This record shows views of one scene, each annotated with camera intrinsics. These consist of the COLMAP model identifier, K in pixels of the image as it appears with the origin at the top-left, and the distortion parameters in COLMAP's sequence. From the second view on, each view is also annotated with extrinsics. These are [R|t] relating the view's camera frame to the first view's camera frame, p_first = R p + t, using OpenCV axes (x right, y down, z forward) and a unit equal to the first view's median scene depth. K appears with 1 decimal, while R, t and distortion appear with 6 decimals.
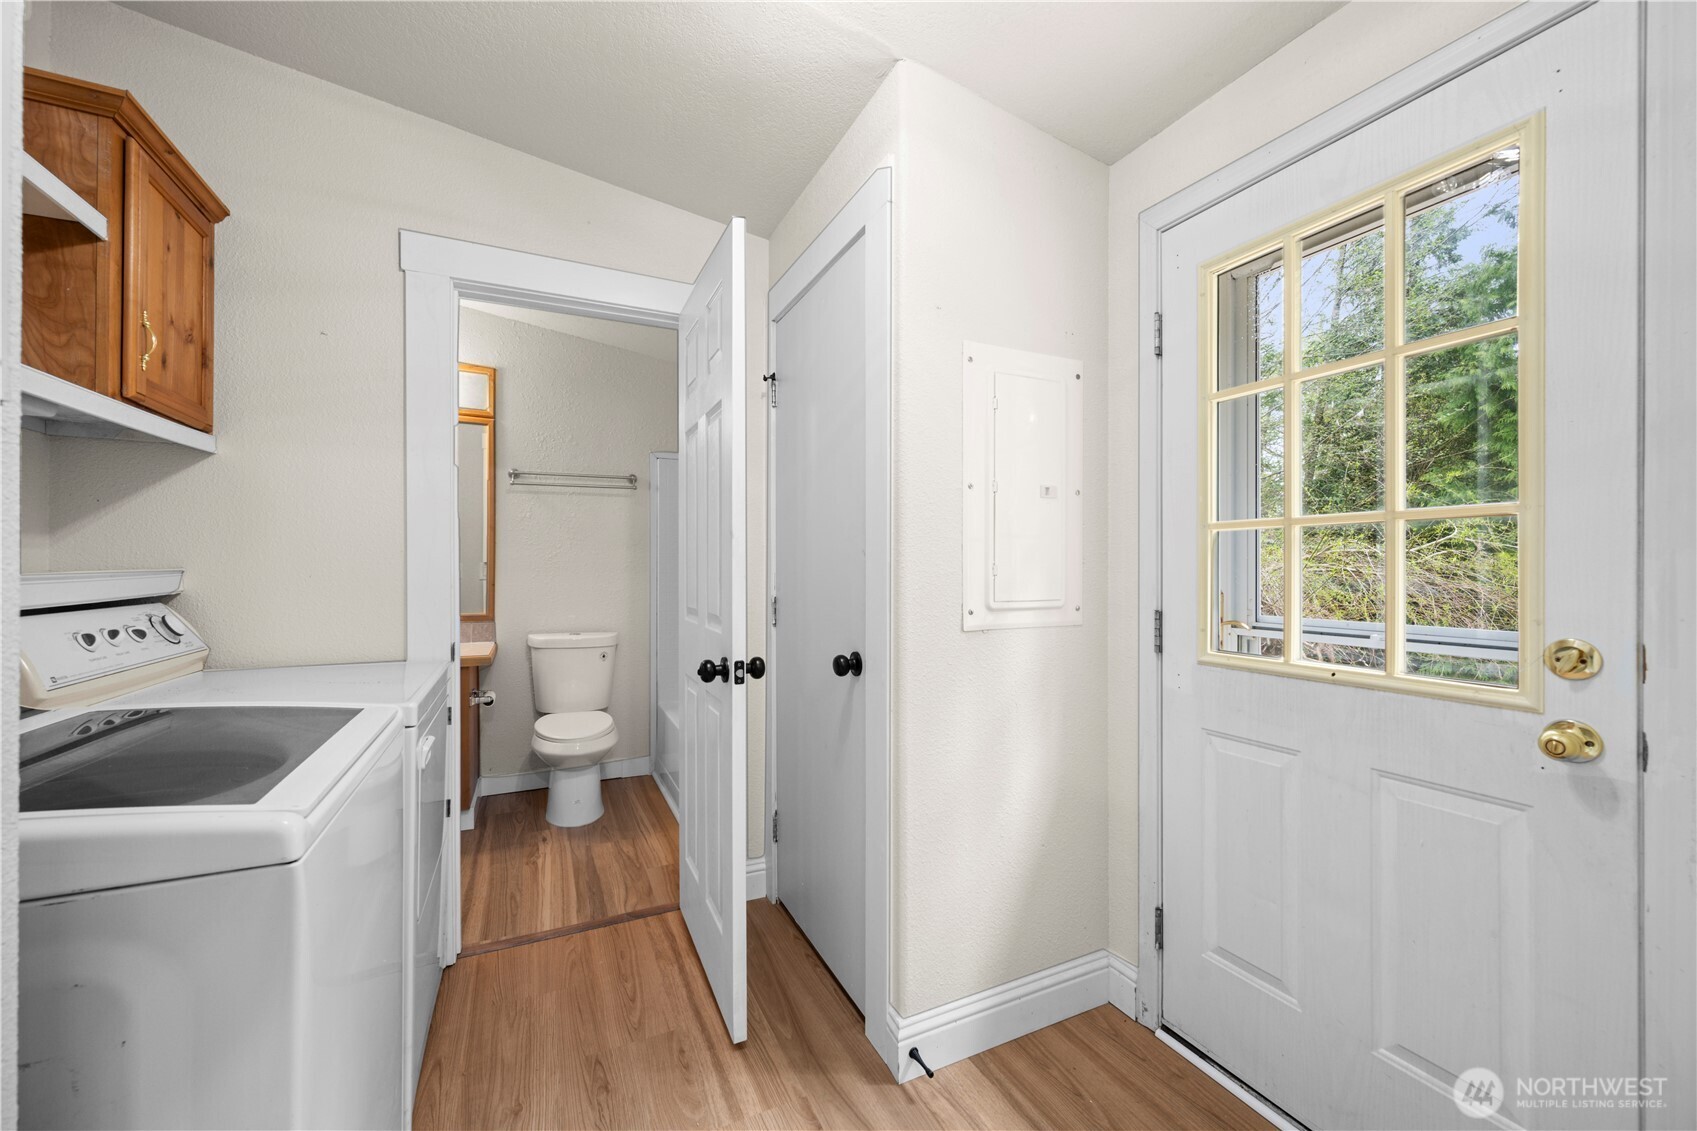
lens RADIAL K [[672.6, 0, 857.7], [0, 672.6, 571.6], [0, 0, 1]] dist [-0.002424, 0.000160]
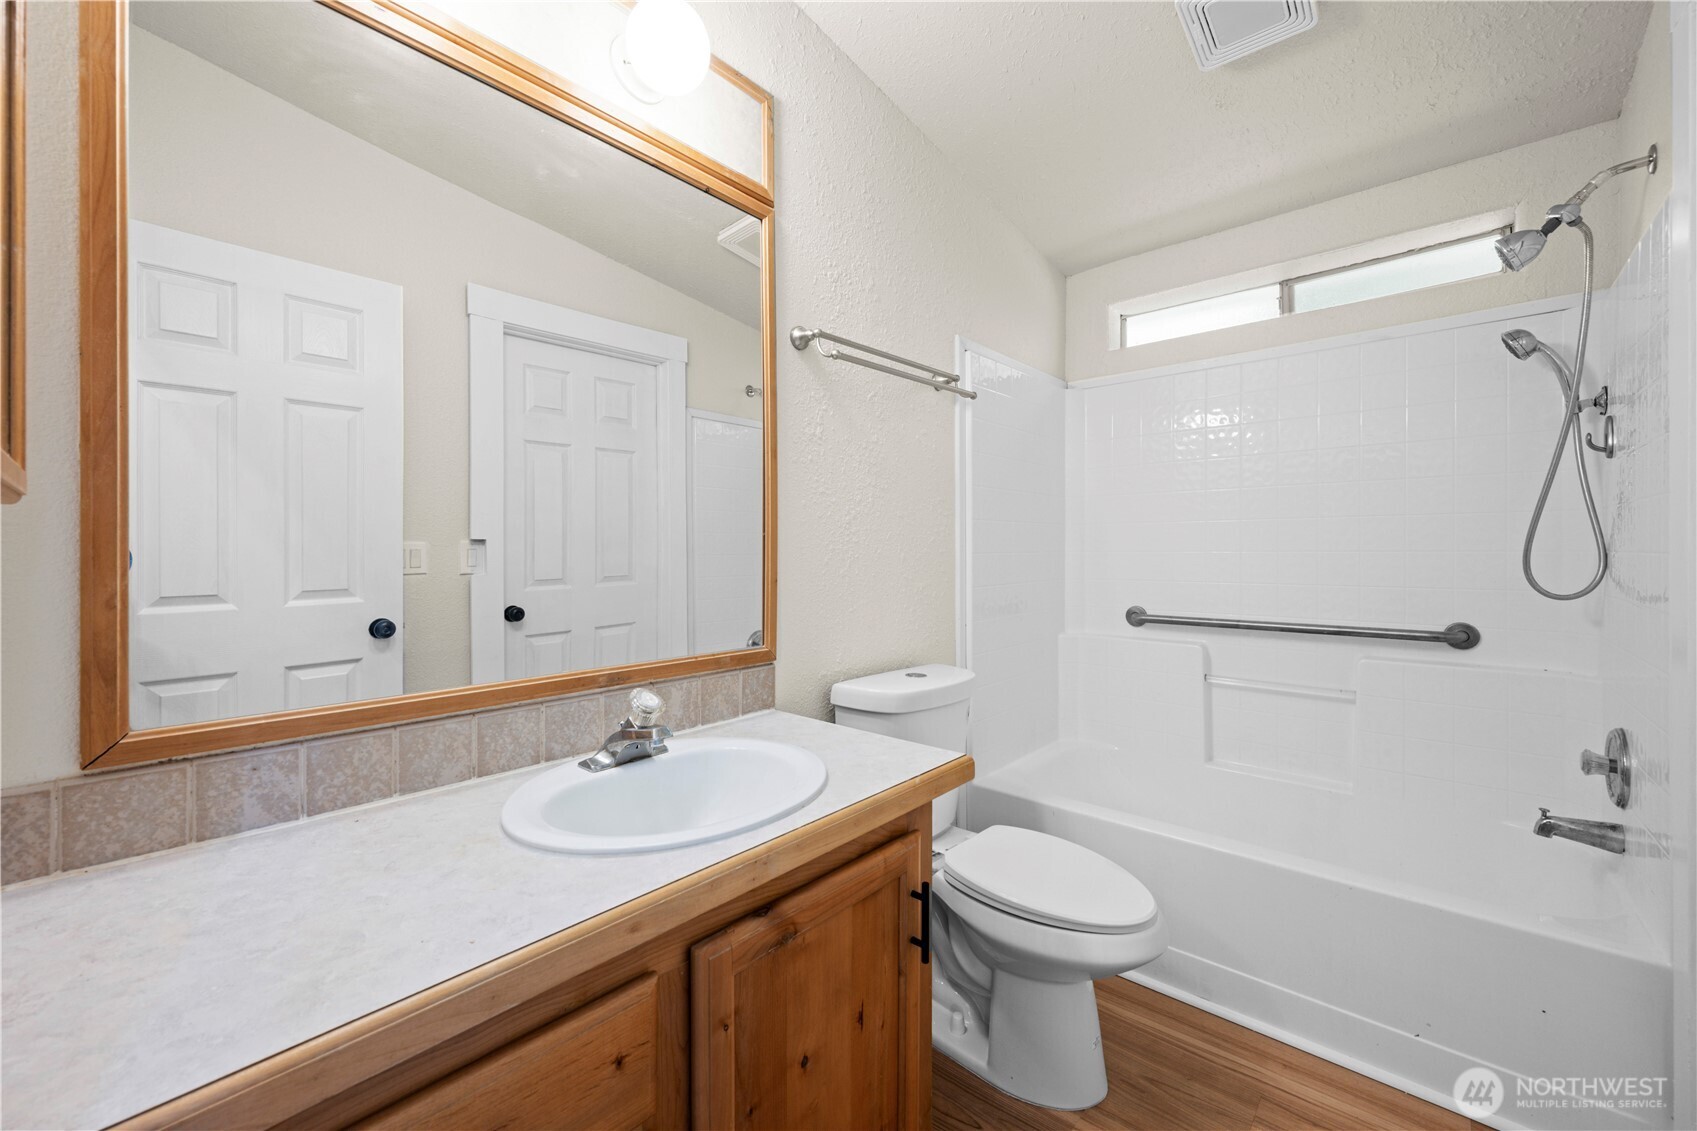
lens RADIAL K [[672.6, 0, 844.9], [0, 672.6, 555.4], [0, 0, 1]] dist [-0.002424, 0.000160]
pose [[0.920058, -0.011580, 0.391611, -0.749449], [0.012601, 0.999921, -0.000037, 0.003747], [-0.391579, 0.004969, 0.920131, 0.633340]]
